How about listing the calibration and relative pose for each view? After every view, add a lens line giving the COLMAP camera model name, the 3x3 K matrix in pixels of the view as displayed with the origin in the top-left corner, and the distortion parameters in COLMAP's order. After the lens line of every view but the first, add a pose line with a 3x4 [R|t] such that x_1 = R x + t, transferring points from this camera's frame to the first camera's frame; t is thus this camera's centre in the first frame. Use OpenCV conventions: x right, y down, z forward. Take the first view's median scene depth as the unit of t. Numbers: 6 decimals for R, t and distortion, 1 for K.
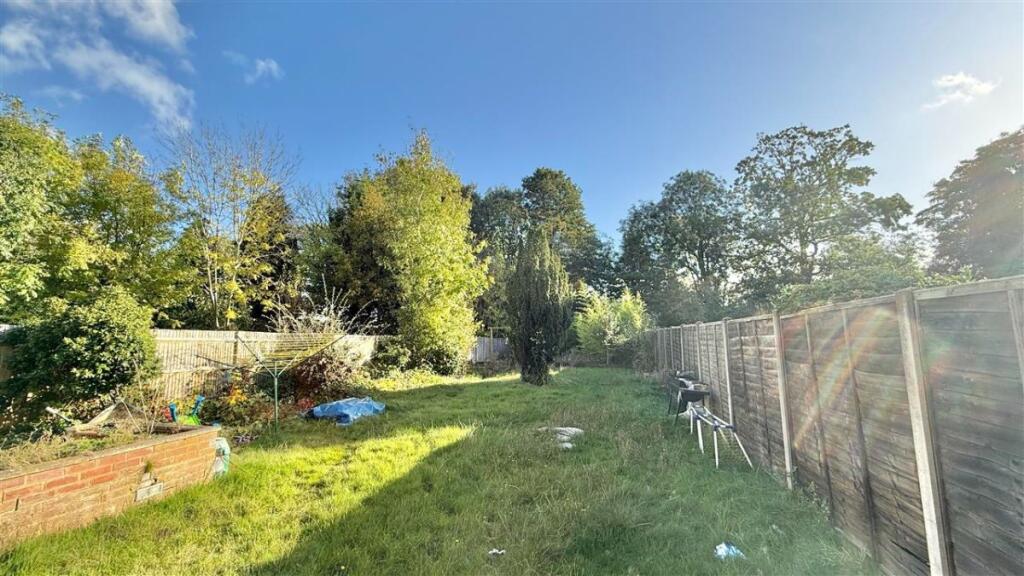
lens RADIAL K [[417.2, 0, 512.0], [0, 417.2, 288.0], [0, 0, 1]] dist [0.000628, -0.000051]
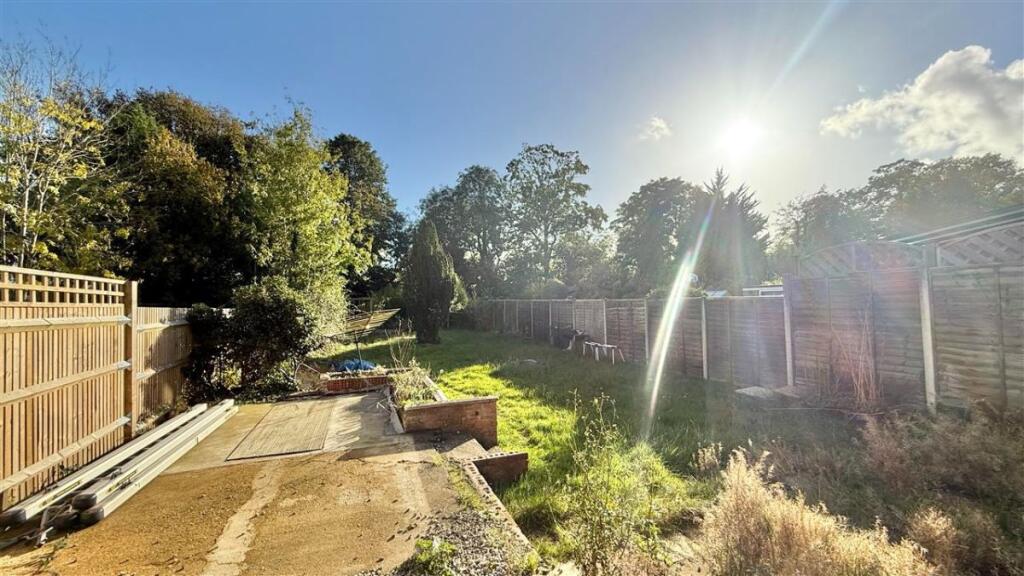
lens RADIAL K [[417.2, 0, 512.0], [0, 417.2, 288.0], [0, 0, 1]] dist [0.000628, -0.000051]
pose [[0.826084, 0.012397, 0.563411, -0.167562], [-0.059501, 0.996089, 0.065323, -0.013940], [-0.560398, -0.087486, 0.823590, -0.071469]]
